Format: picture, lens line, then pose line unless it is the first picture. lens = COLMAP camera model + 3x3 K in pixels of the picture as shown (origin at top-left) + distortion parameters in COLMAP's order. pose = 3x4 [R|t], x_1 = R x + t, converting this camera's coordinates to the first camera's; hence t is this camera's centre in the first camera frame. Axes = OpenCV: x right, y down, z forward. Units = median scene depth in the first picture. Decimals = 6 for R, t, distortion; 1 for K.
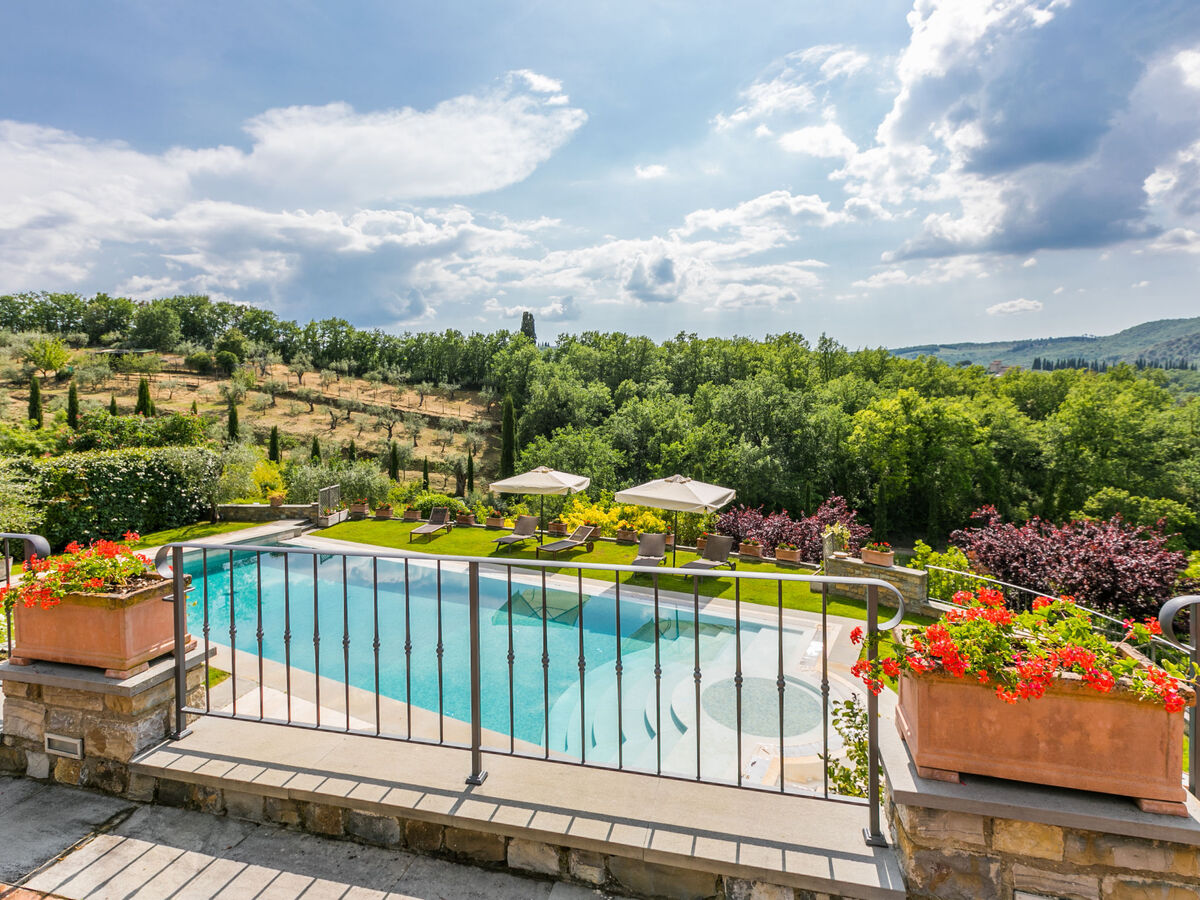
lens RADIAL K [[613.5, 0, 596.0], [0, 613.5, 411.0], [0, 0, 1]] dist [0.002412, -0.000020]
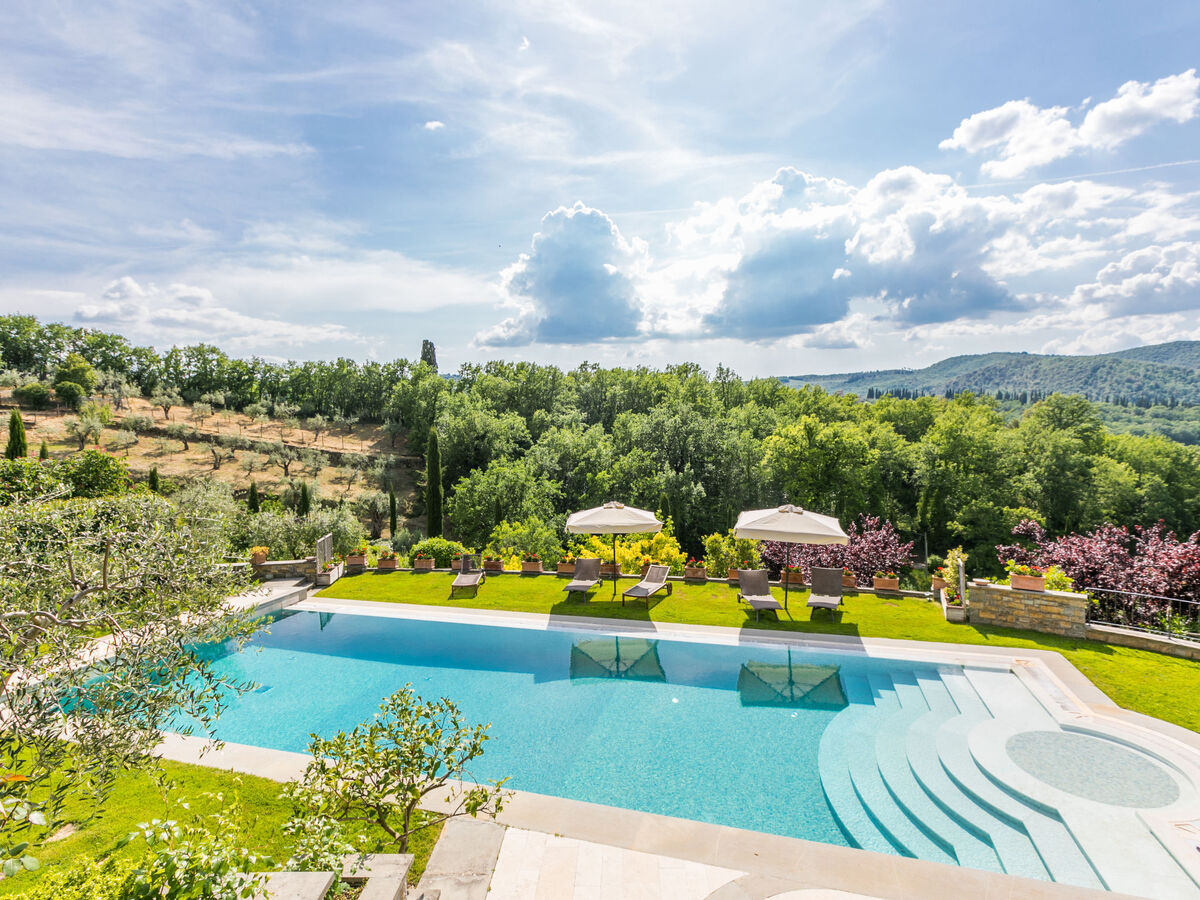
lens RADIAL K [[603.1, 0, 595.4], [0, 603.1, 461.4], [0, 0, 1]] dist [-0.001722, 0.006695]
pose [[0.979961, -0.028237, 0.197180, -0.057591], [0.021979, 0.999185, 0.033858, 0.000536], [-0.197976, -0.028845, 0.979782, 0.032703]]
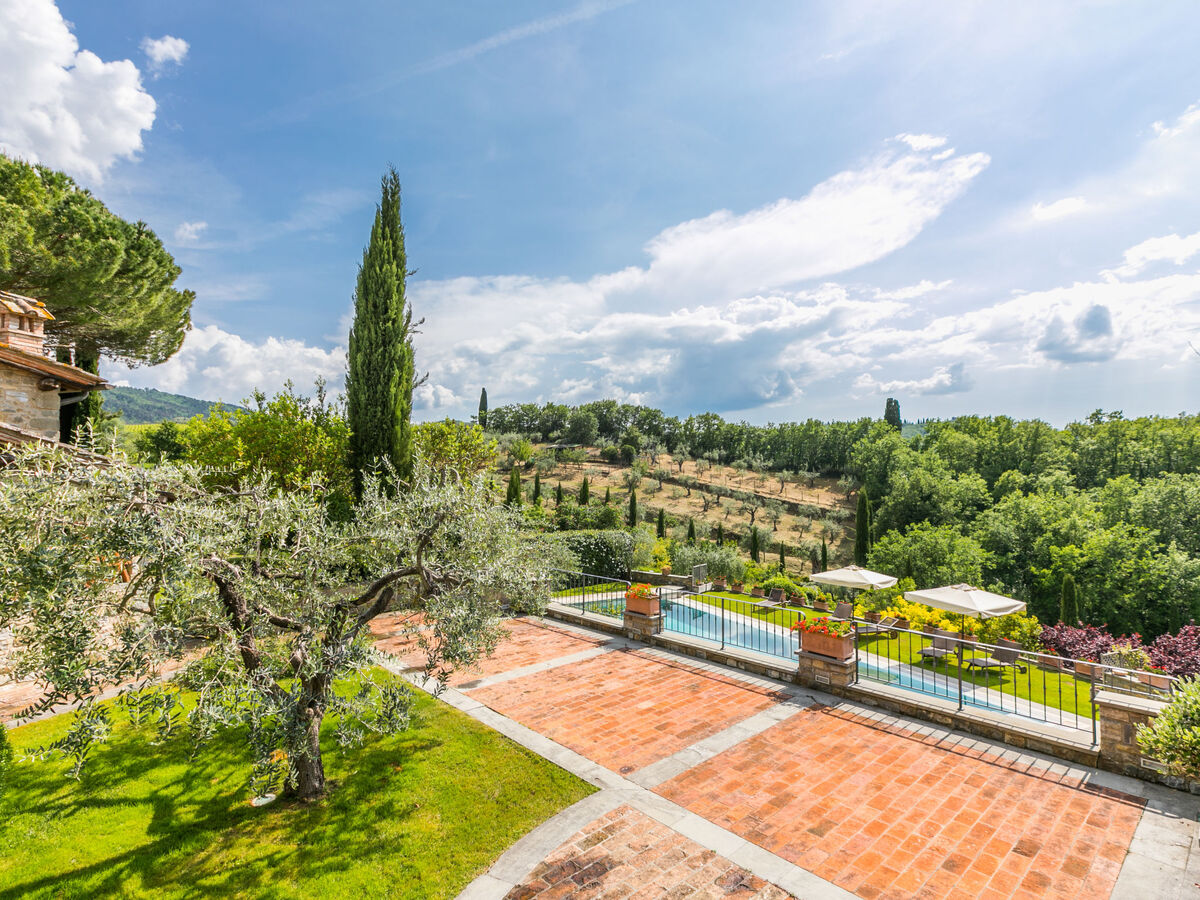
lens RADIAL K [[605.1, 0, 598.2], [0, 605.1, 448.0], [0, 0, 1]] dist [0.001278, -0.000094]
pose [[0.835108, -0.011791, -0.549960, 0.034711], [-0.026684, 0.997725, -0.061910, -0.012973], [0.549439, 0.066376, 0.832893, -0.076113]]
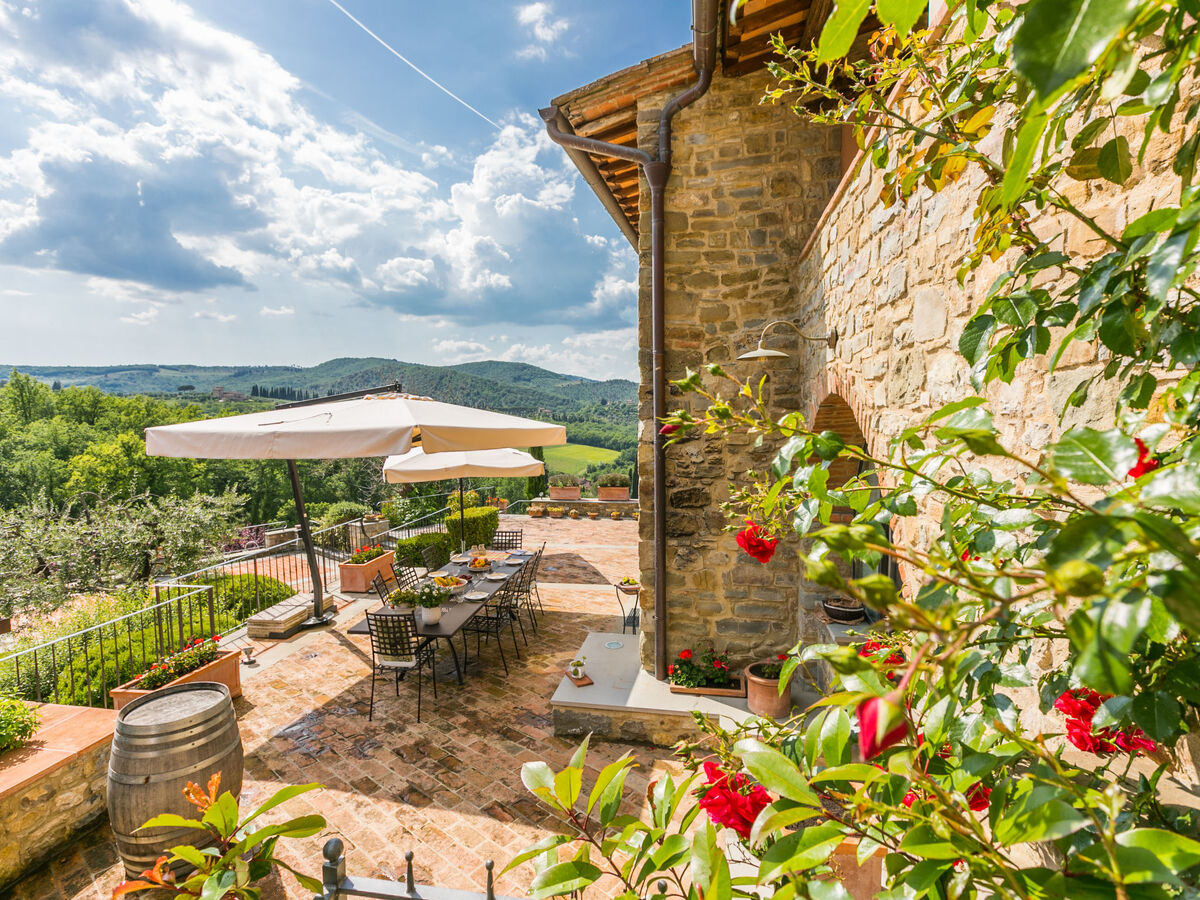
lens RADIAL K [[603.1, 0, 595.4], [0, 603.1, 461.4], [0, 0, 1]] dist [-0.001722, 0.006695]
pose [[0.426577, -0.076997, 0.901168, -0.094079], [0.035712, 0.997027, 0.068283, -0.025481], [-0.903746, 0.003054, 0.428059, -0.182967]]
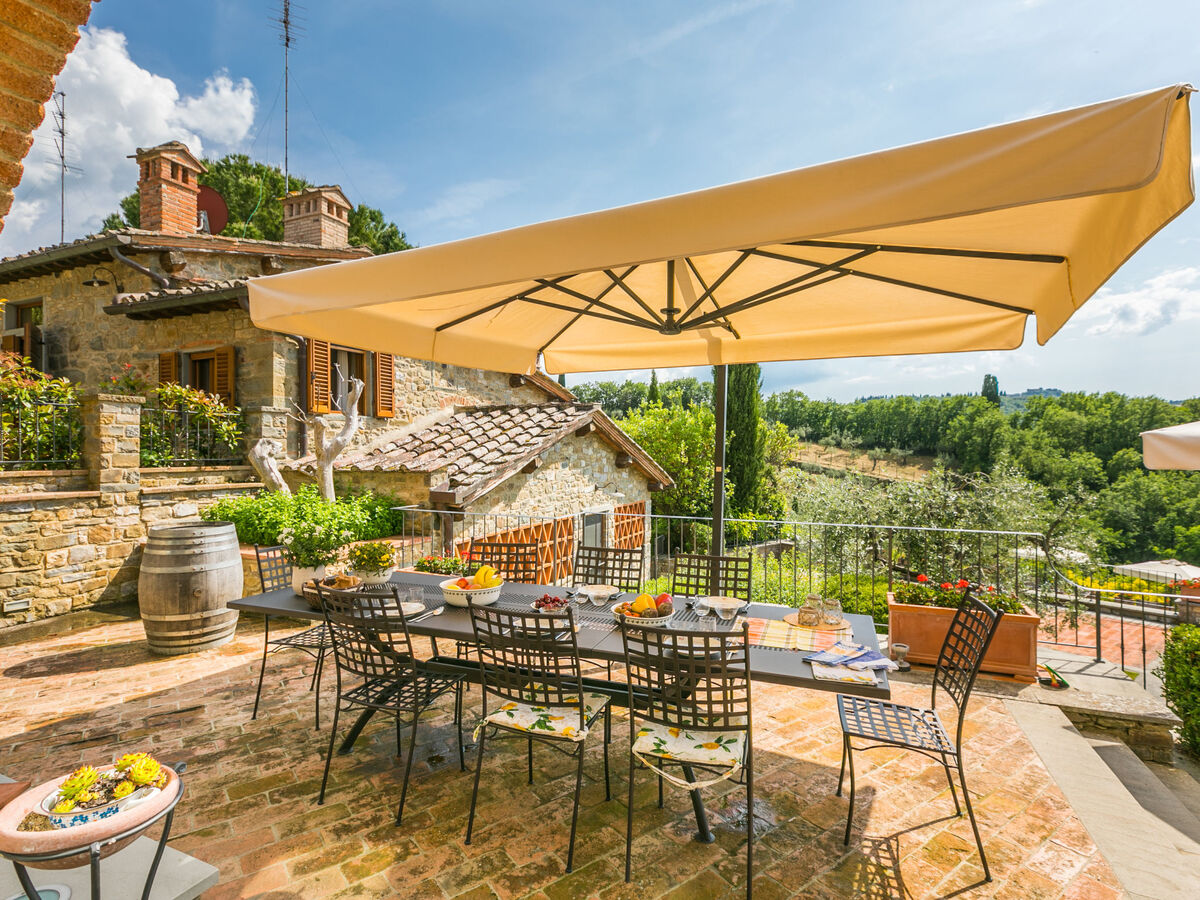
lens RADIAL K [[605.1, 0, 598.2], [0, 605.1, 448.0], [0, 0, 1]] dist [0.001278, -0.000094]
pose [[0.786401, 0.011723, -0.617605, -0.008344], [-0.028795, 0.999429, -0.017695, -0.015425], [0.617045, 0.031700, 0.786289, -0.156738]]
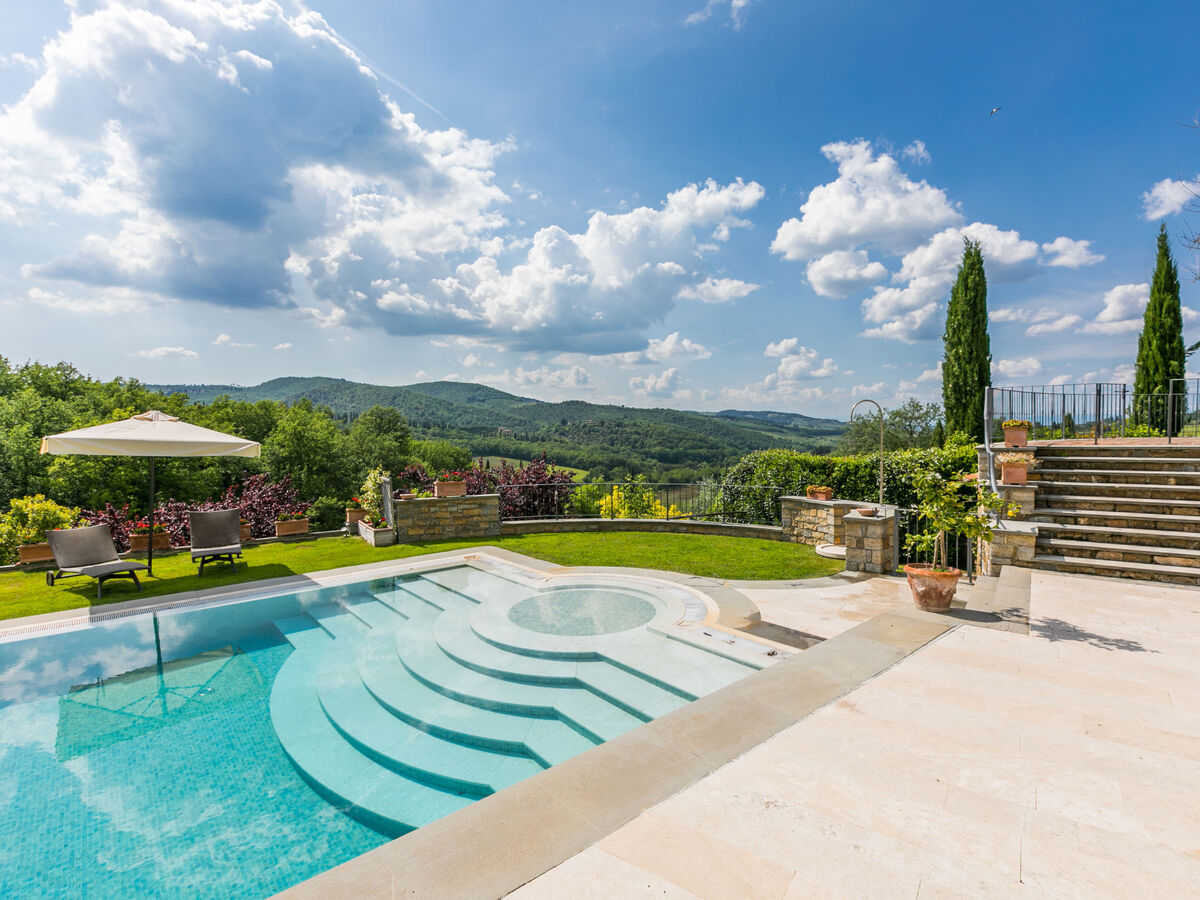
lens RADIAL K [[605.1, 0, 598.2], [0, 605.1, 448.0], [0, 0, 1]] dist [0.001278, -0.000094]
pose [[0.350532, -0.023365, 0.936259, -0.045743], [0.034193, 0.999342, 0.012137, 0.026305], [-0.935926, 0.027759, 0.351100, 0.072208]]
